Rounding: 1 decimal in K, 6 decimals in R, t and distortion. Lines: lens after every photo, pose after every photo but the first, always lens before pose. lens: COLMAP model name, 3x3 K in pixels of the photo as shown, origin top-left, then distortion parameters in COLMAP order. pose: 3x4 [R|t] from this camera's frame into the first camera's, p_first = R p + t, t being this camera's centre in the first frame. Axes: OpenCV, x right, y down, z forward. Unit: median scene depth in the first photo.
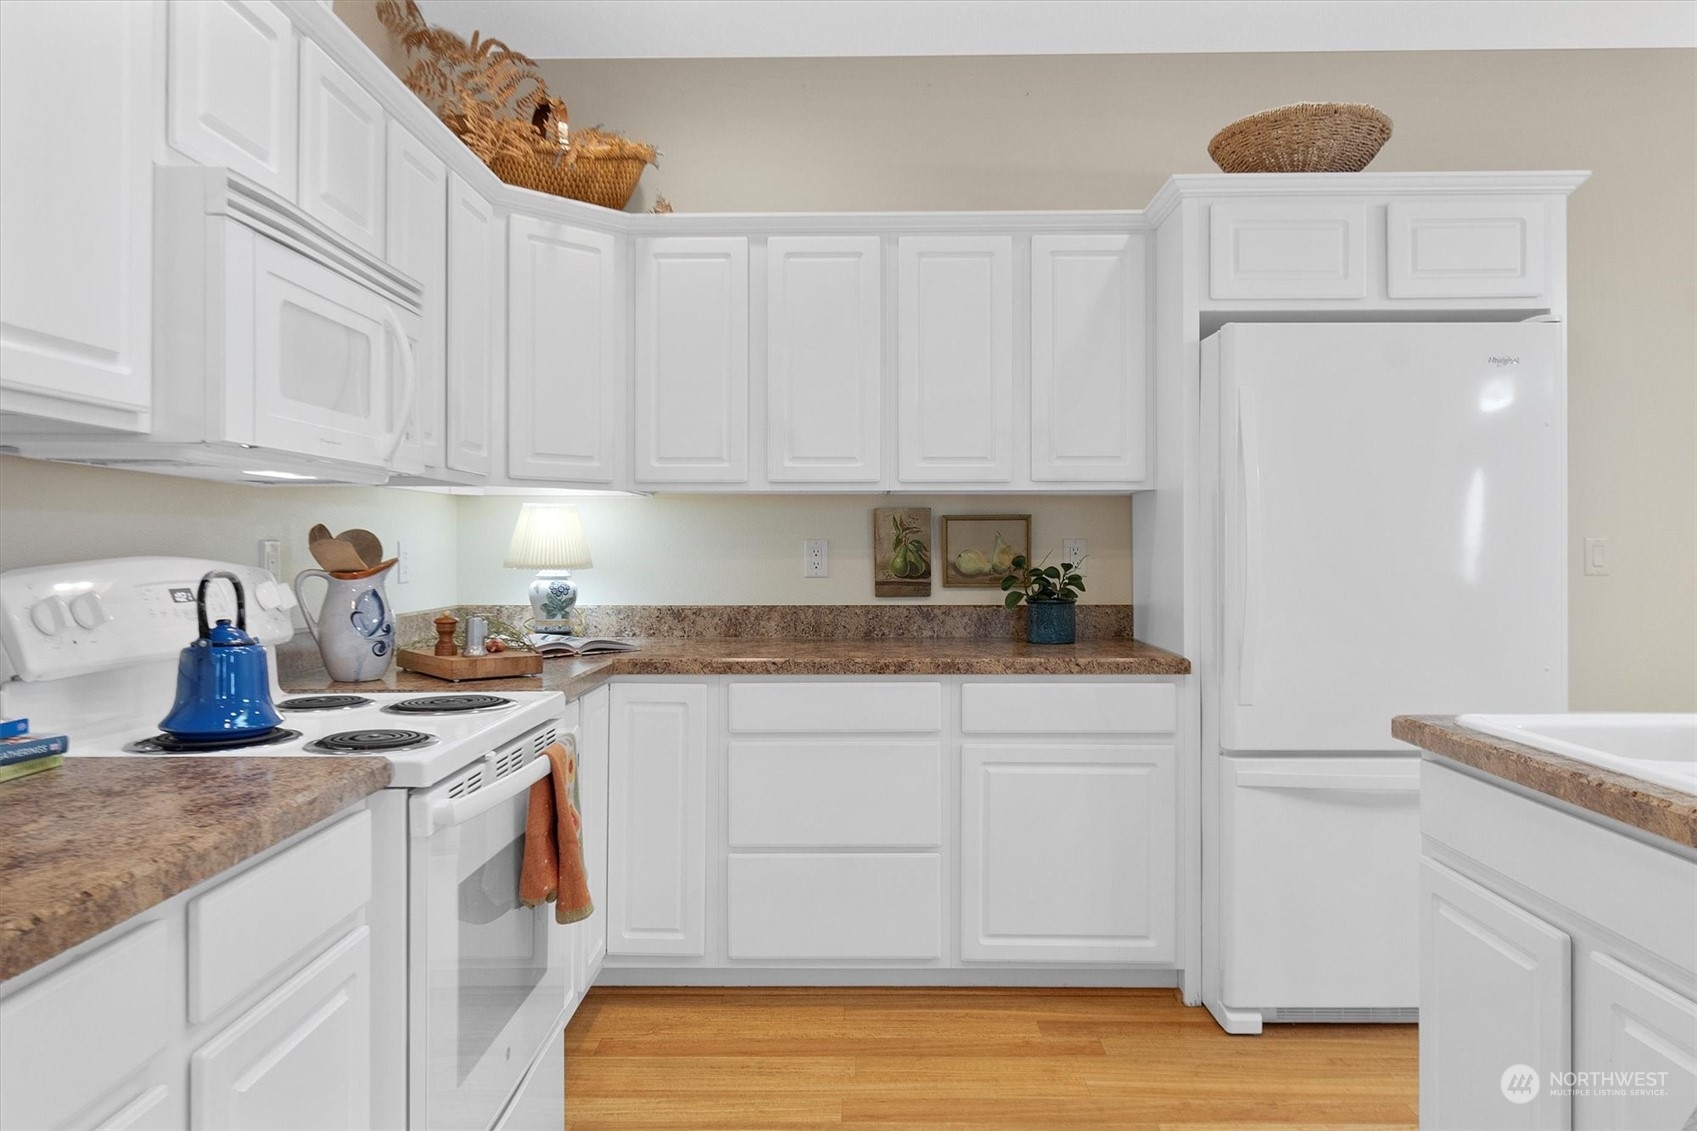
lens RADIAL K [[1165.8, 0, 854.7], [0, 1165.8, 539.9], [0, 0, 1]] dist [0.005447, -0.004682]
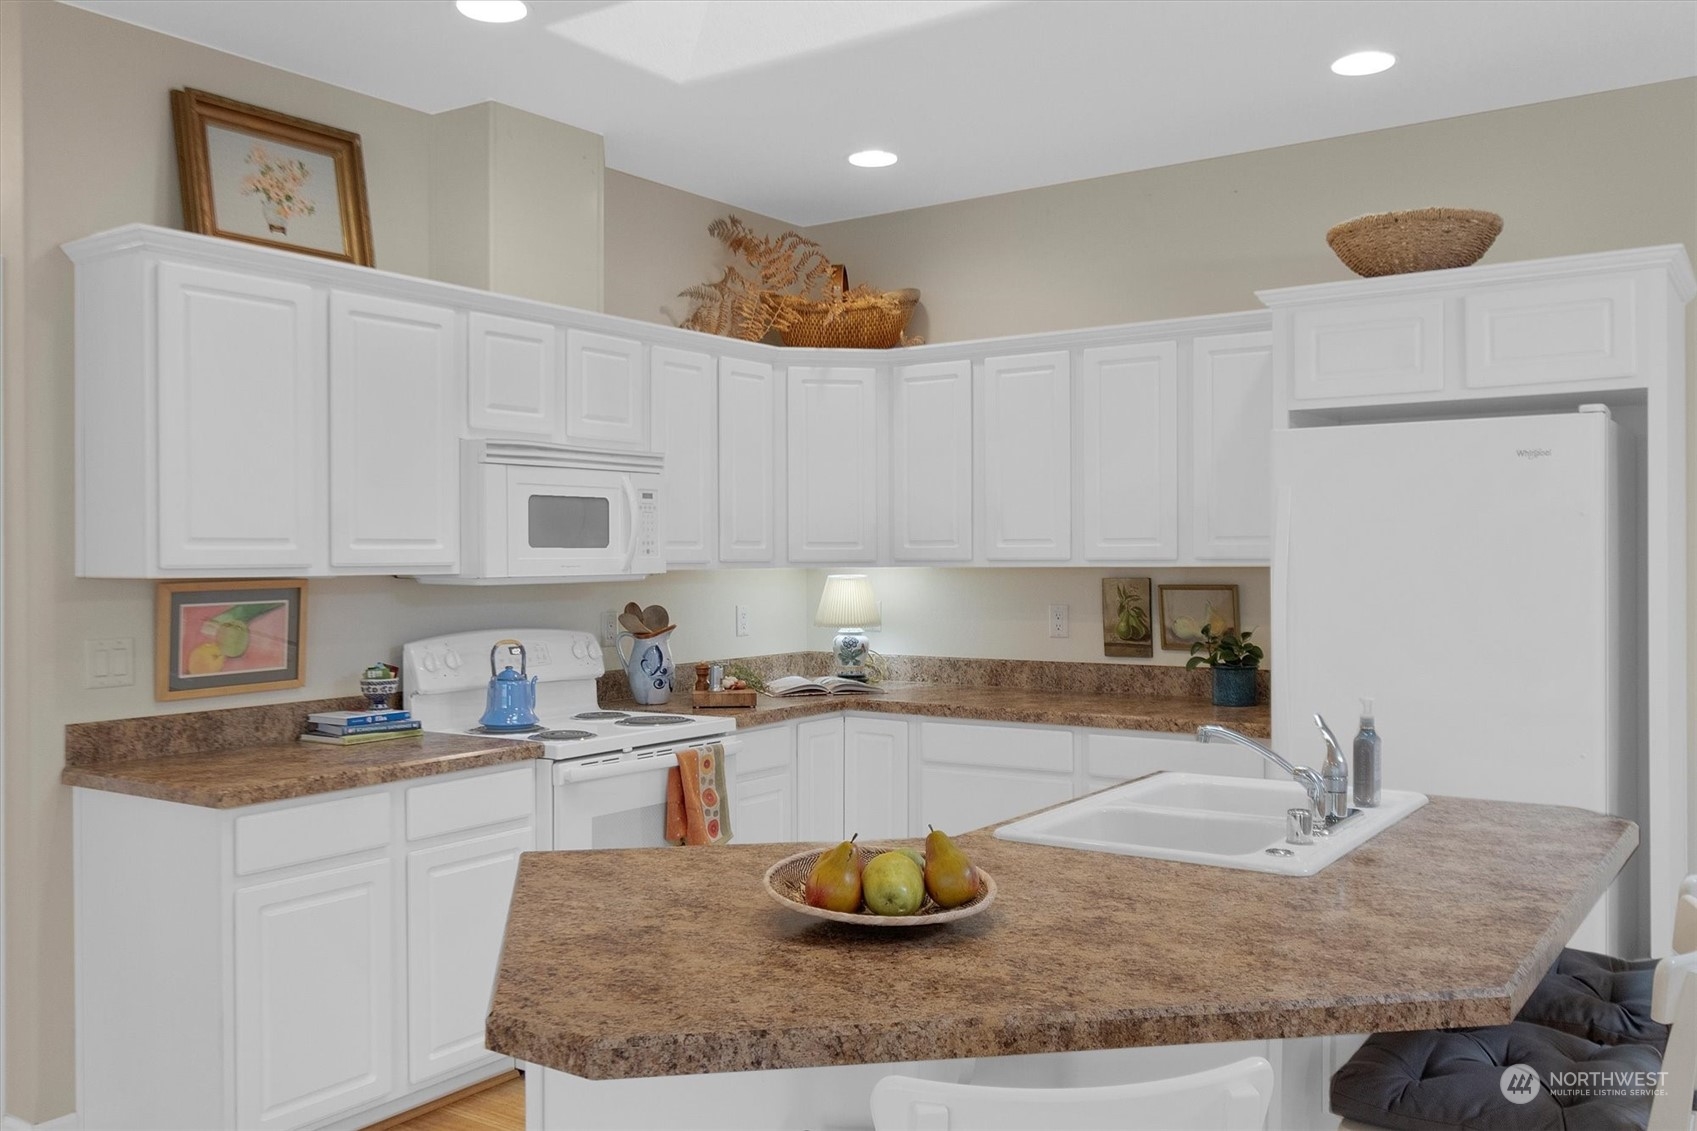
lens RADIAL K [[1468.7, 0, 846.3], [0, 1468.7, 565.5], [0, 0, 1]] dist [0.017909, 0.003012]
pose [[0.826926, 0.000085, -0.562311, 0.667211], [0.007908, 0.999899, 0.011781, -0.063220], [0.562255, -0.014189, 0.826842, -0.349969]]
